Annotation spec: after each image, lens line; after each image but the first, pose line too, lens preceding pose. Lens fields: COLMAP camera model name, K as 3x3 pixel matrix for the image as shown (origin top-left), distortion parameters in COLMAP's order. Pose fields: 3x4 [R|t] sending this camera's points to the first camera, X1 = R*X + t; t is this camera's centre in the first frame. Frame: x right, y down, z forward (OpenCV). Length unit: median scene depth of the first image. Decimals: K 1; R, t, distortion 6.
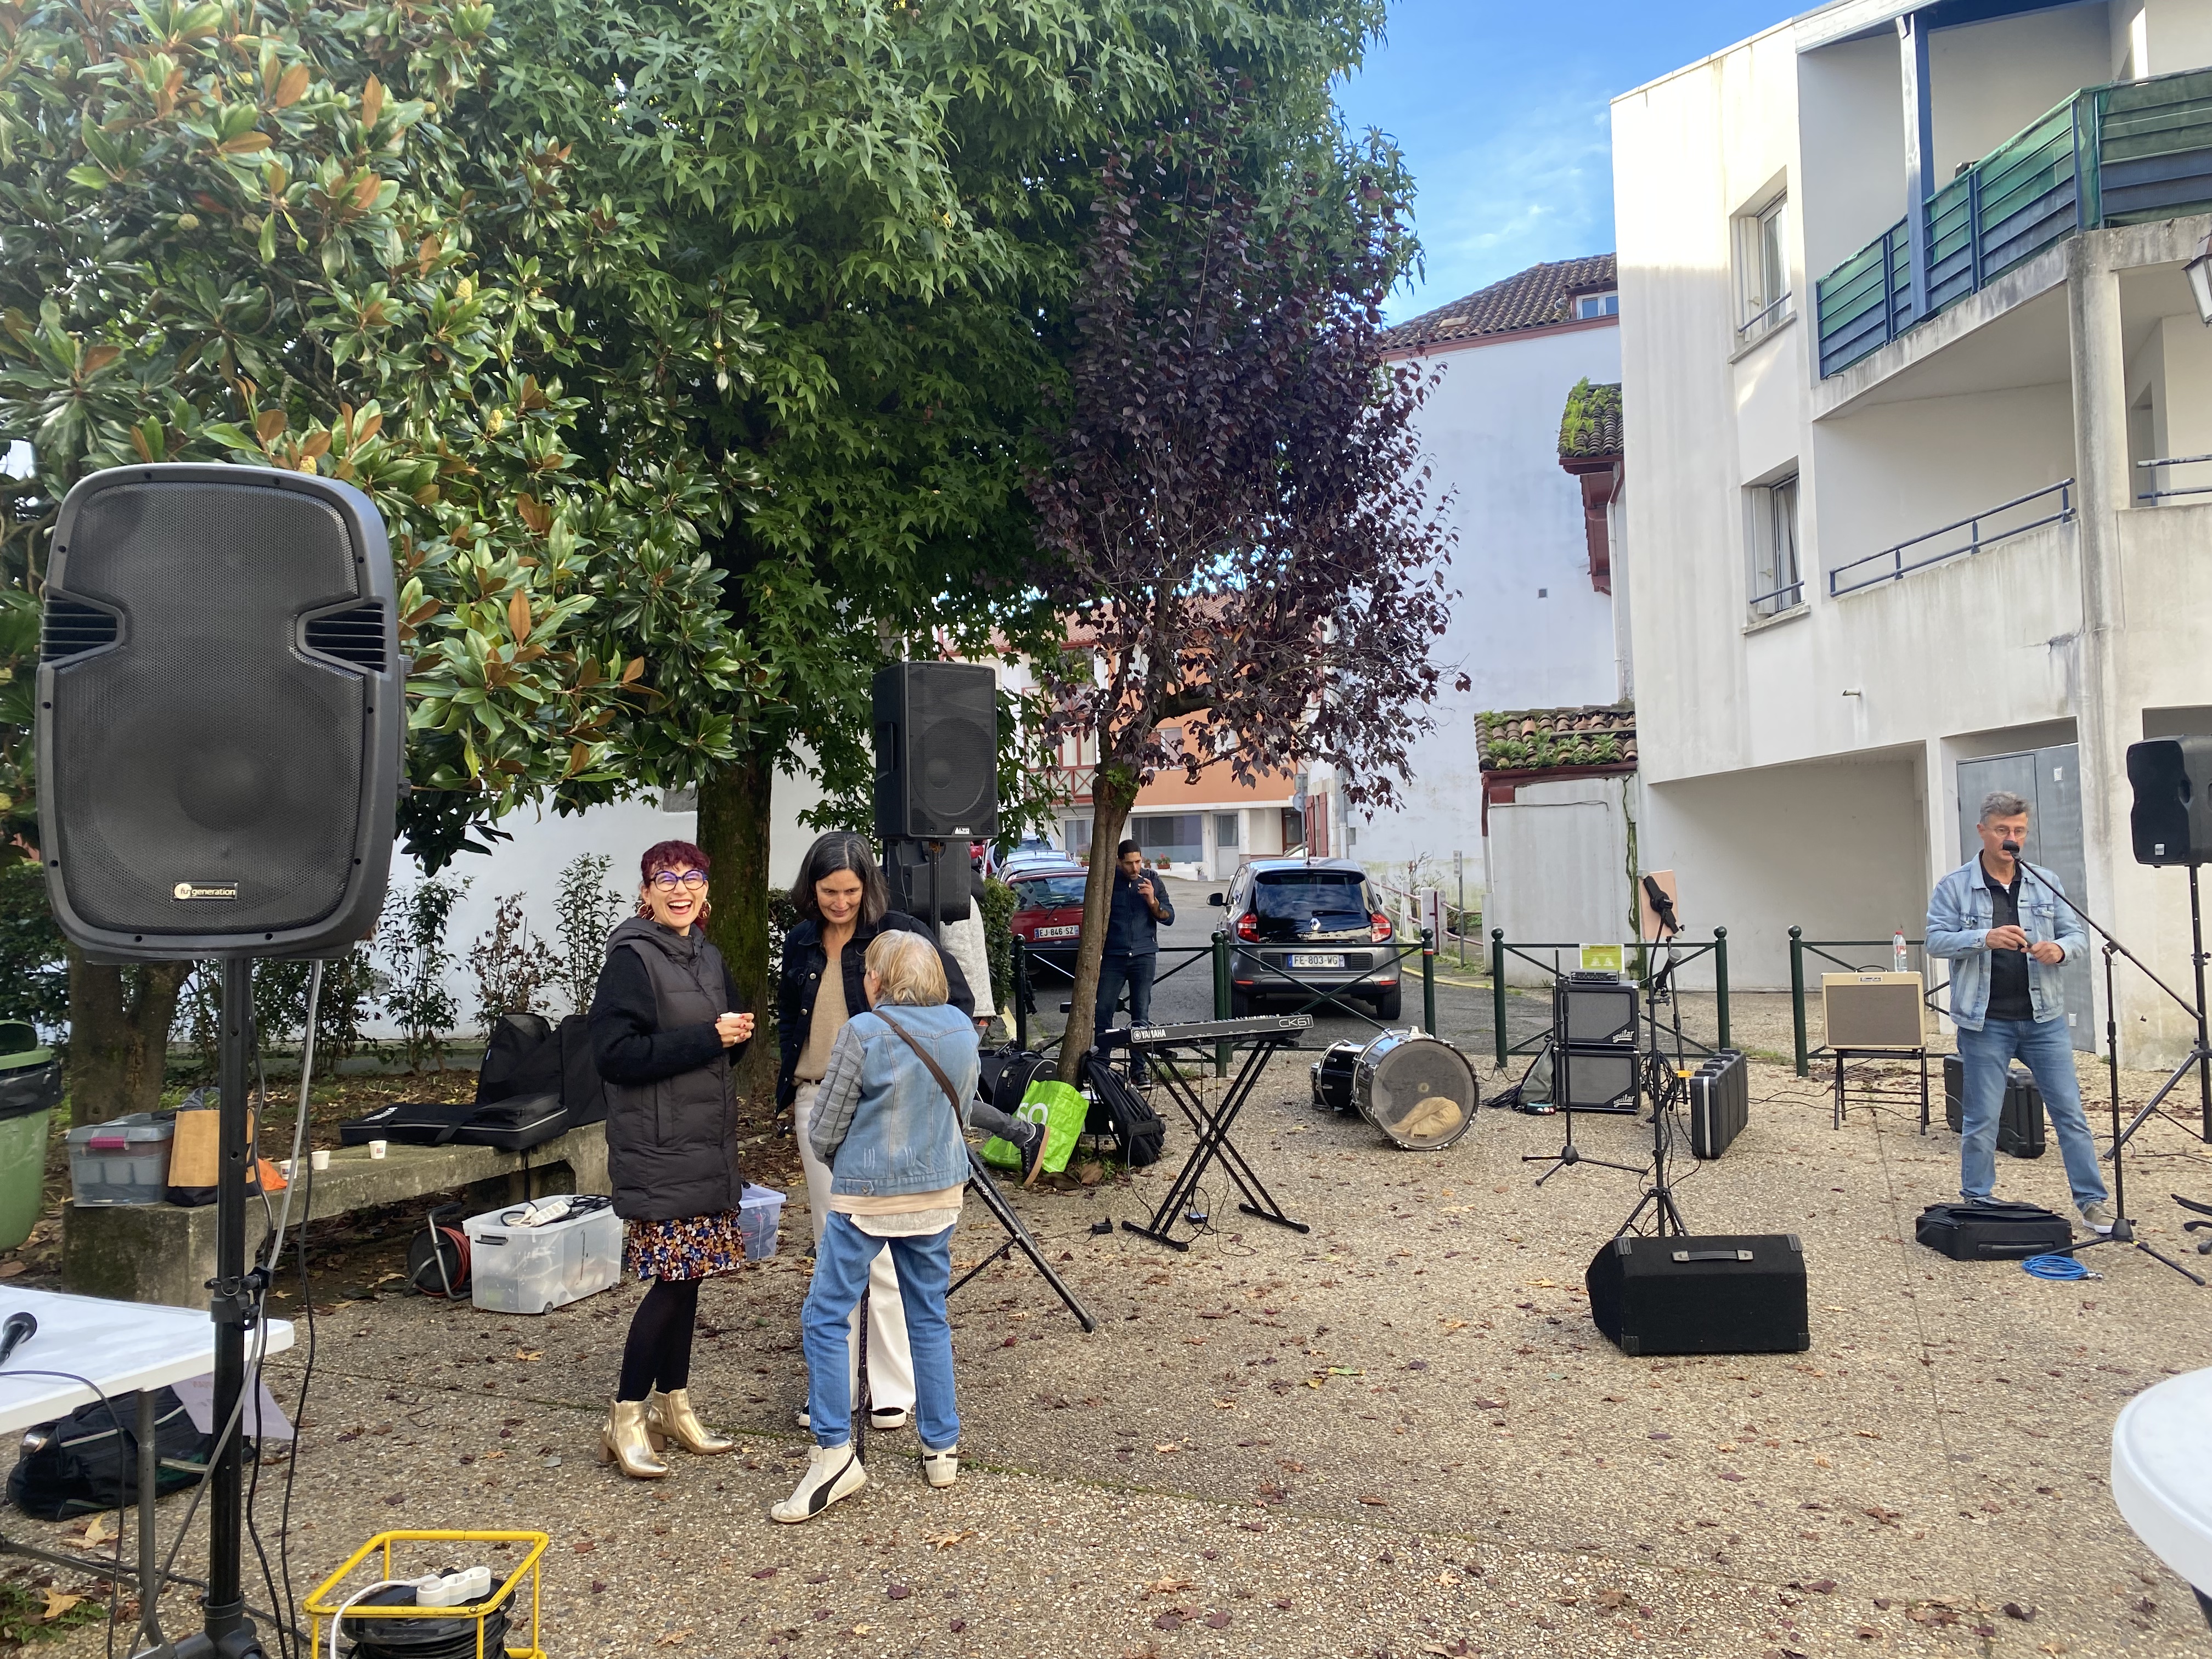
lens RADIAL K [[1680.8, 0, 1105.3], [0, 1680.8, 807.0], [0, 0, 1]] dist [0.021284, -0.008941]
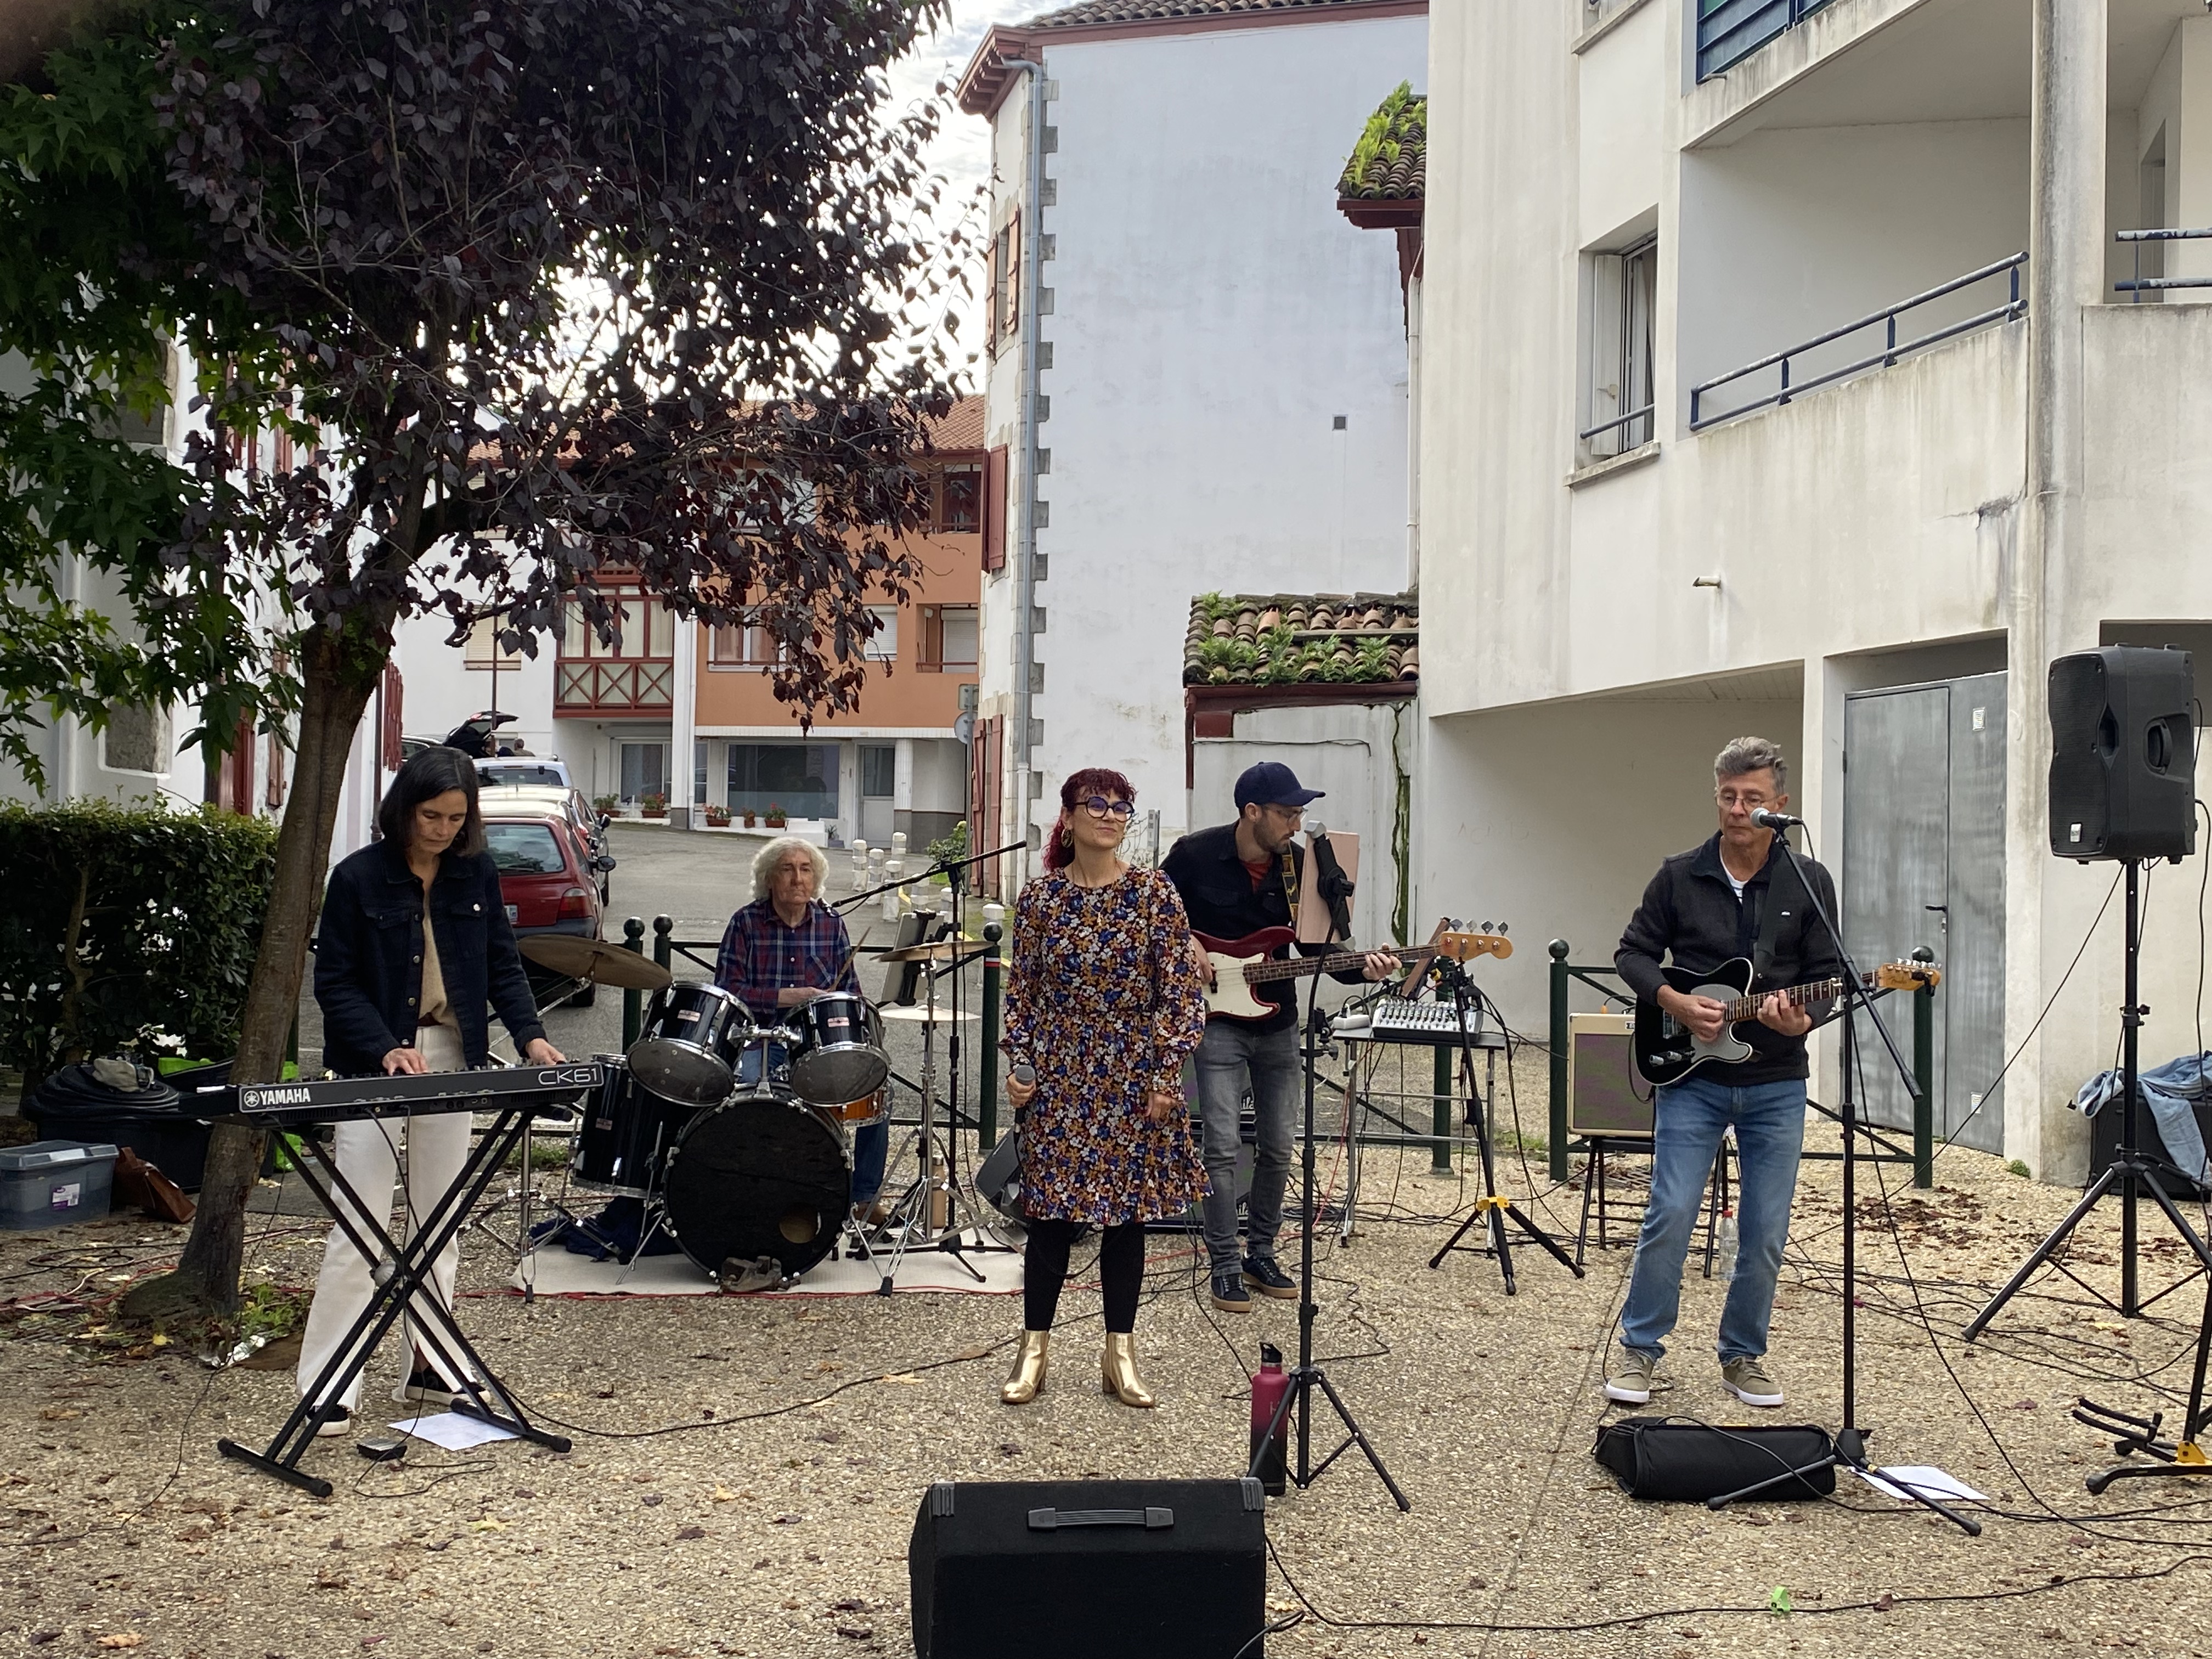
lens RADIAL K [[2541.6, 0, 1112.8], [0, 2541.6, 819.1], [0, 0, 1]] dist [0.061012, 0.000000]
pose [[0.990112, 0.043269, 0.133437, 0.114469], [-0.047137, 0.998551, 0.025967, 0.008622], [-0.132120, -0.032001, 0.990717, 0.087659]]
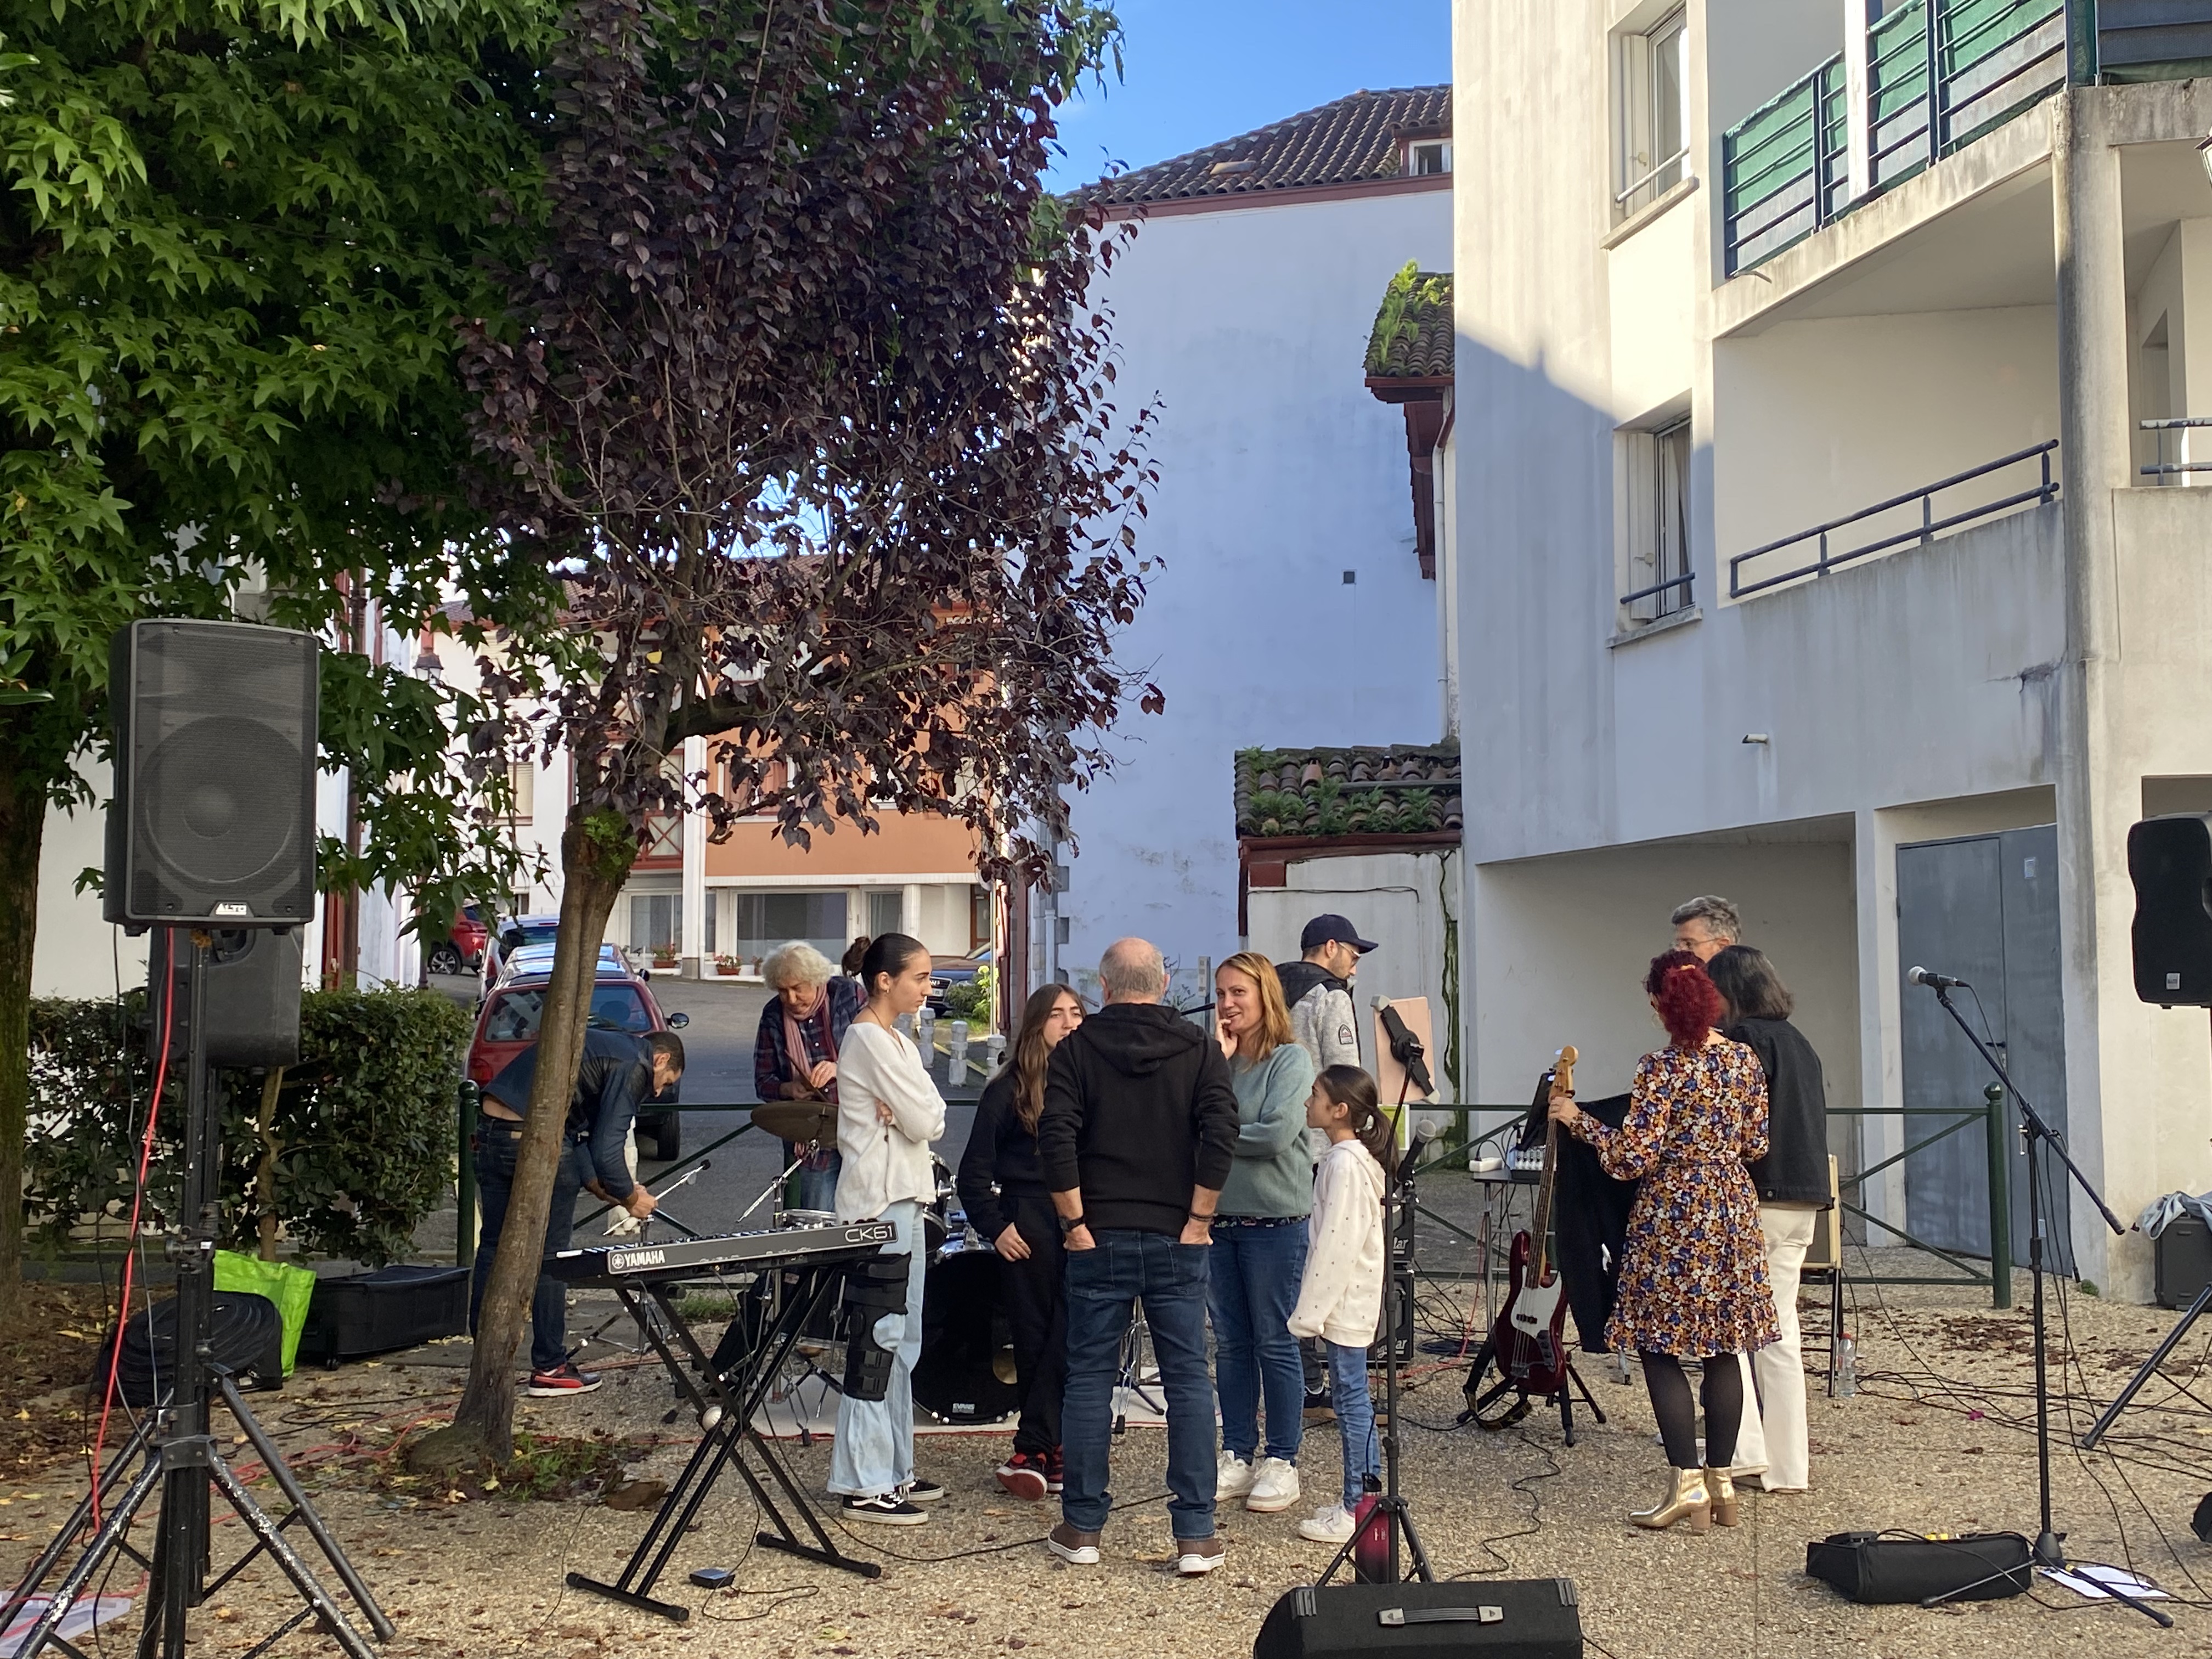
lens RADIAL K [[2541.6, 0, 1131.2], [0, 2541.6, 804.3], [0, 0, 1]] dist [0.061012, 0.000000]
pose [[0.987011, 0.032208, 0.157389, 0.038984], [-0.027357, 0.999085, -0.032890, -0.000748], [-0.158304, 0.028157, 0.986989, 0.030329]]
